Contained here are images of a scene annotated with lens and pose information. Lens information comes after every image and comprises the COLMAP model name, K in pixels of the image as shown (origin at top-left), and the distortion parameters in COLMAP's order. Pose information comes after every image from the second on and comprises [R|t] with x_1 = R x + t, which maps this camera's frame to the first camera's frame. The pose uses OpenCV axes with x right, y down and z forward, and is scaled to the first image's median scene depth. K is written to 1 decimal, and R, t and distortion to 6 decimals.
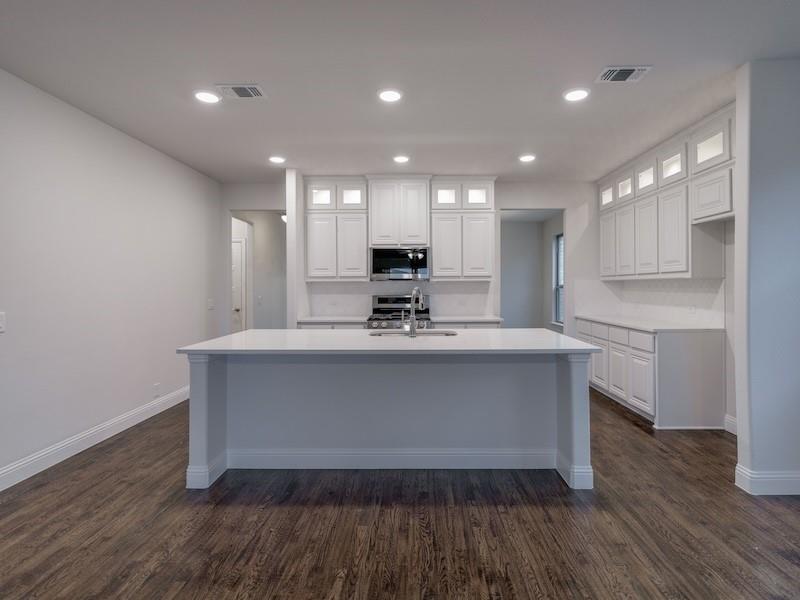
lens RADIAL K [[409.1, 0, 418.0], [0, 409.1, 286.8], [0, 0, 1]] dist [0.003195, -0.002647]
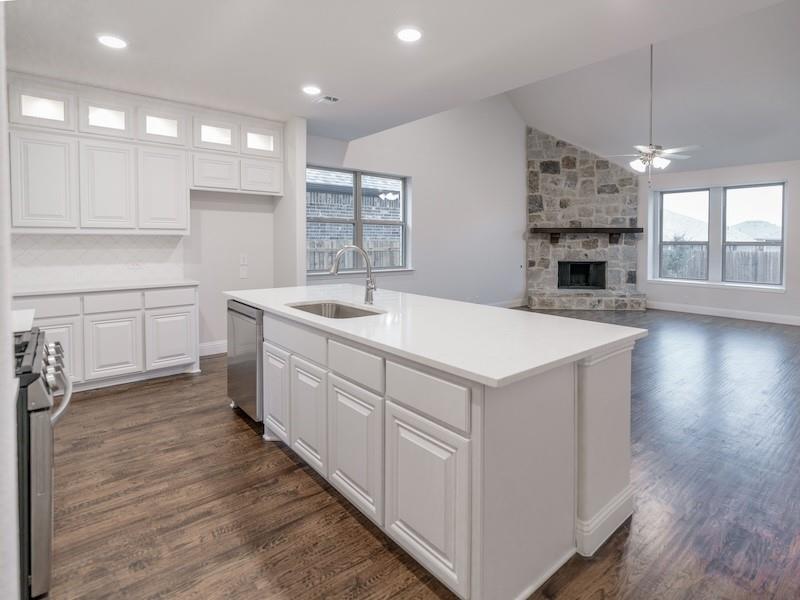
lens RADIAL K [[409.1, 0, 407.4], [0, 409.1, 249.2], [0, 0, 1]] dist [0.003195, -0.002647]
pose [[-0.637767, -0.016448, 0.770054, -0.446853], [0.000032, 0.999771, 0.021382, -0.005048], [-0.770230, 0.013661, -0.637620, 0.913623]]
